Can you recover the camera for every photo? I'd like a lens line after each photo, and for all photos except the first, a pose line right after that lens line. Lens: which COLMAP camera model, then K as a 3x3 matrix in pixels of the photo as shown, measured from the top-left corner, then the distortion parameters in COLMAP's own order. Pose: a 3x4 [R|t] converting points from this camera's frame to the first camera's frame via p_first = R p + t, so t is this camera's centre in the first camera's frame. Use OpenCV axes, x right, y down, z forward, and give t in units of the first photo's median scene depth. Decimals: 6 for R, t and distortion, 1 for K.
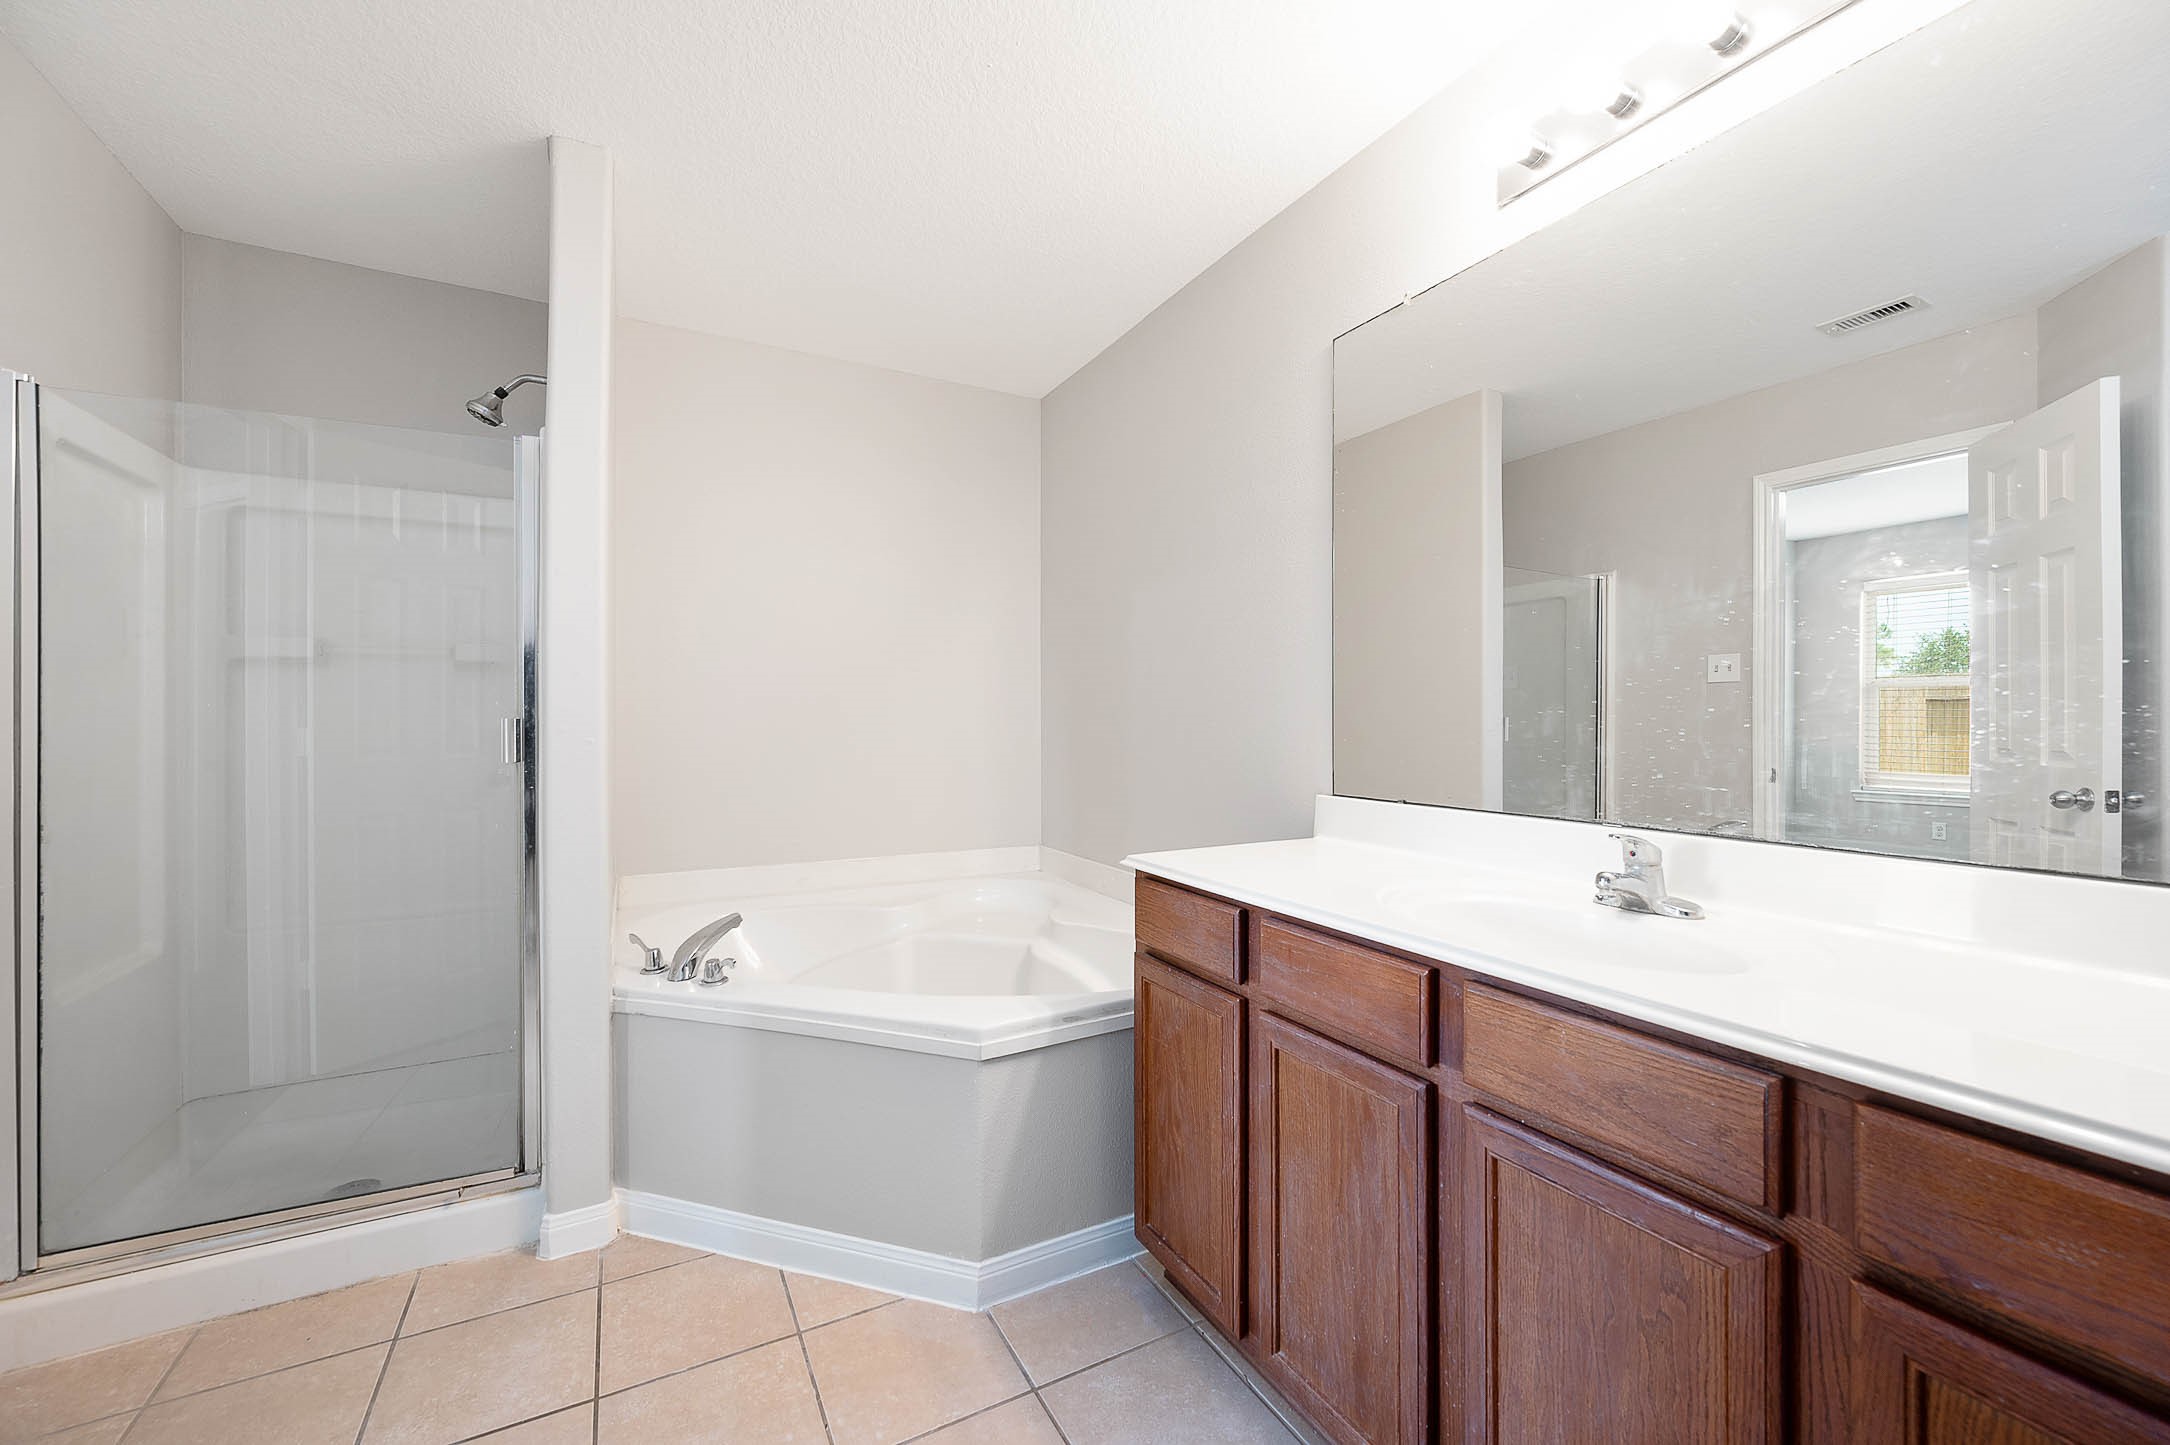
lens RADIAL K [[862.7, 0, 1082.0], [0, 862.7, 720.0], [0, 0, 1]] dist [0.001344, -0.000279]
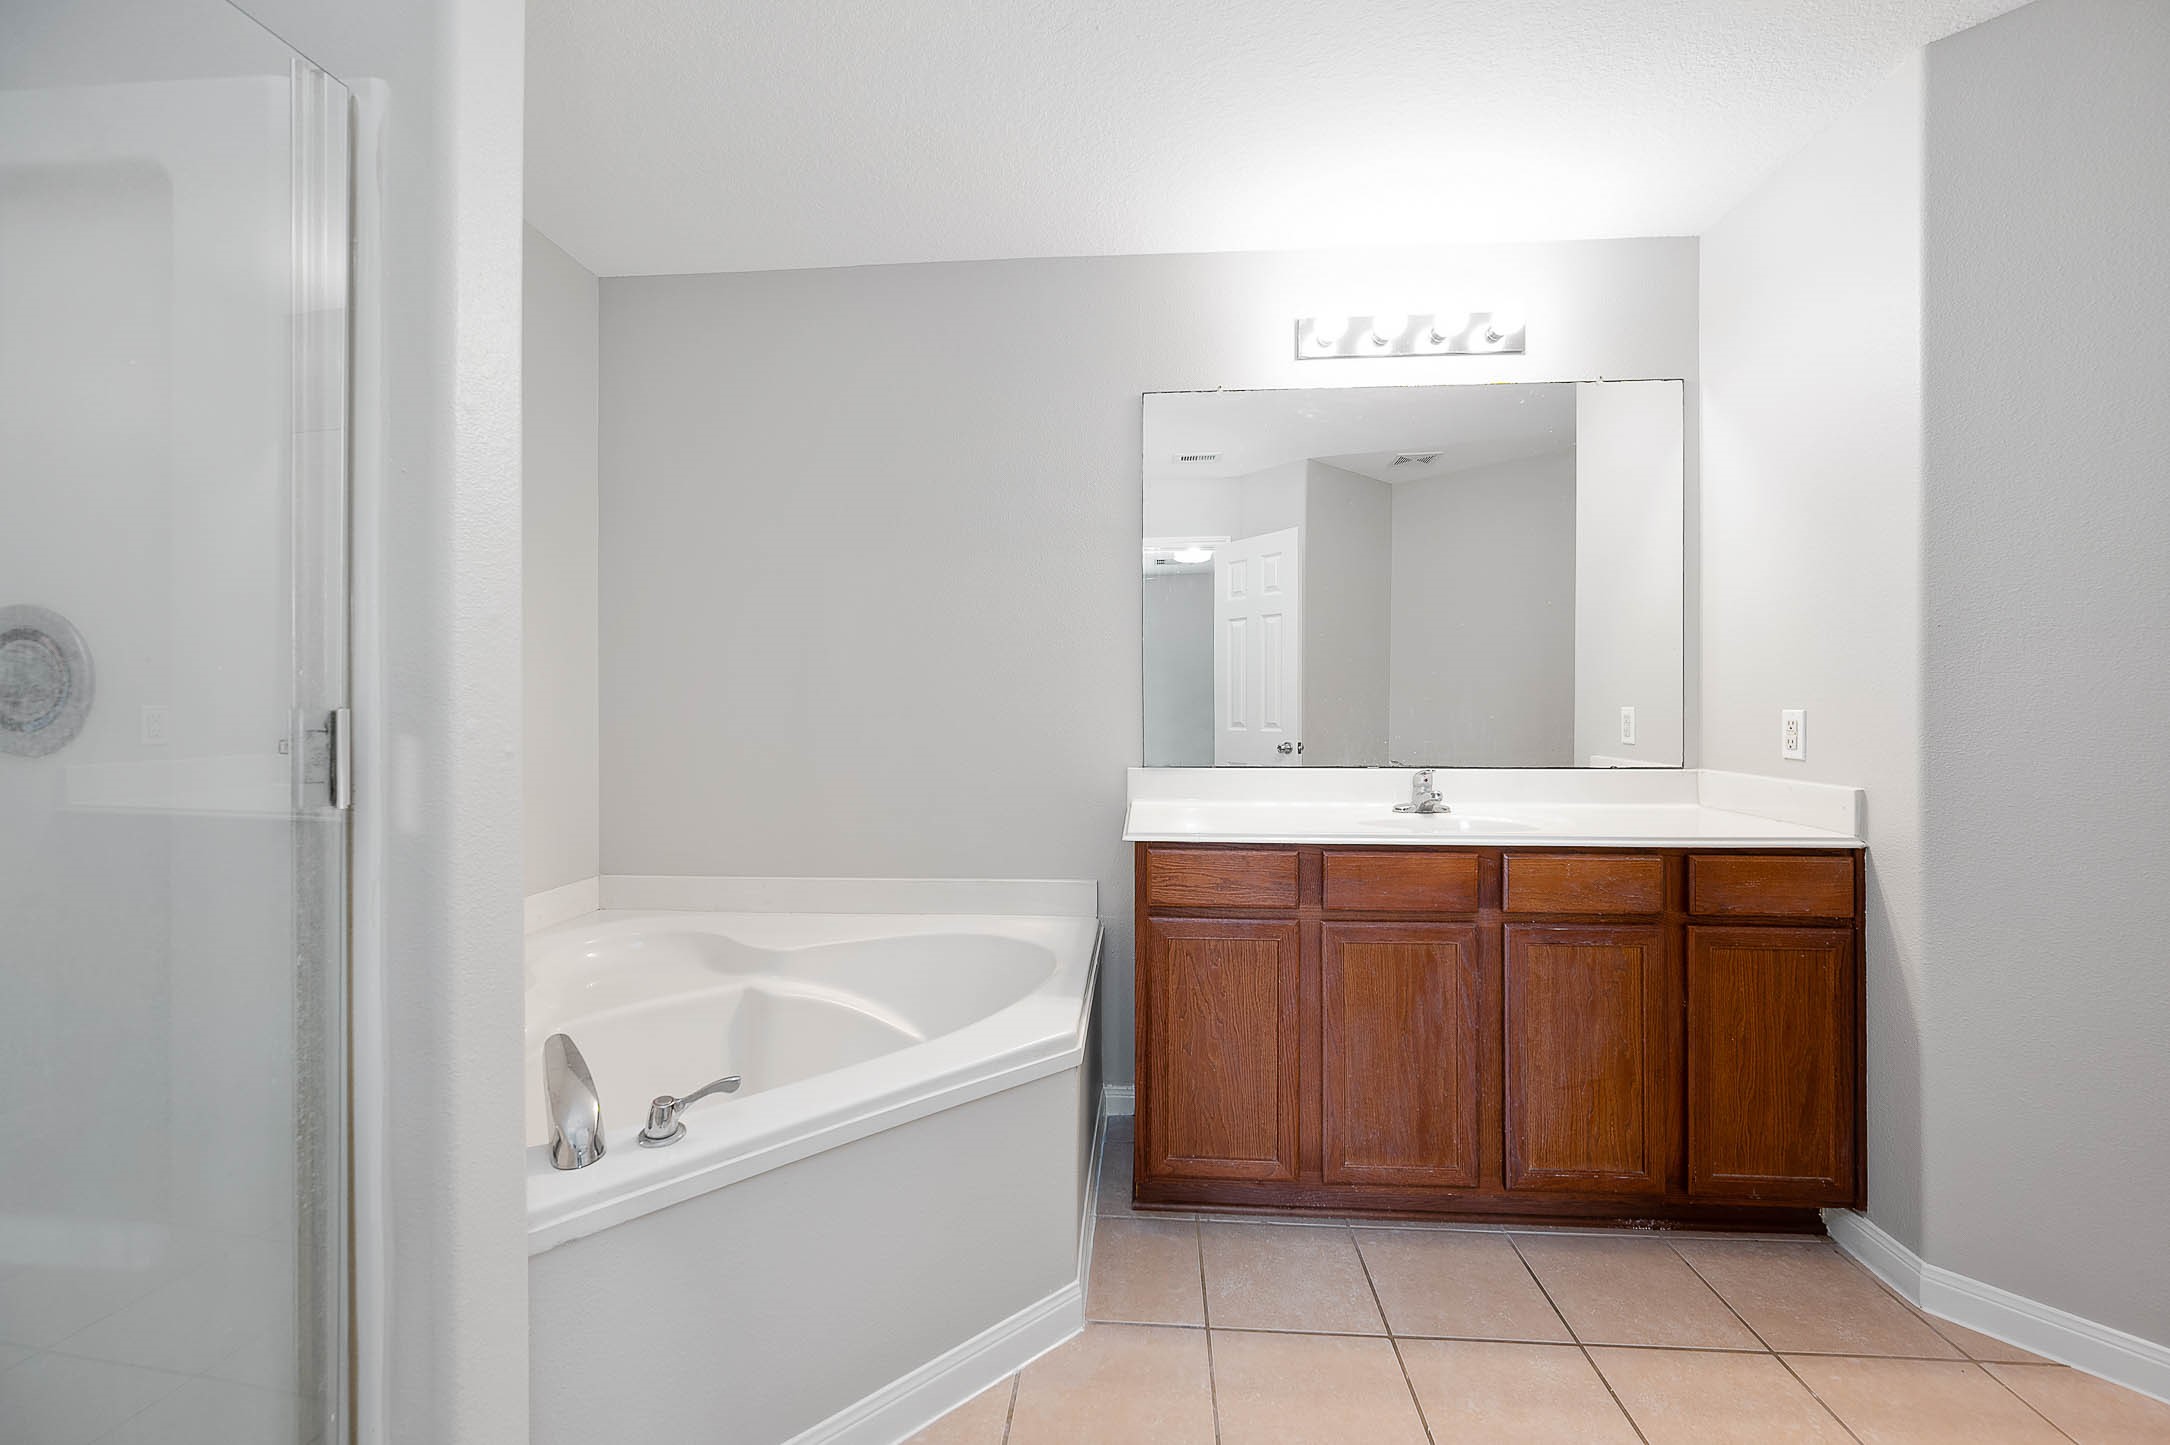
lens RADIAL K [[862.7, 0, 1093.7], [0, 862.7, 705.7], [0, 0, 1]] dist [0.001344, -0.000279]
pose [[0.529470, -0.001968, 0.848327, -1.013387], [0.002744, 0.999996, 0.000607, -0.000856], [-0.848324, 0.002007, 0.529473, 0.534819]]
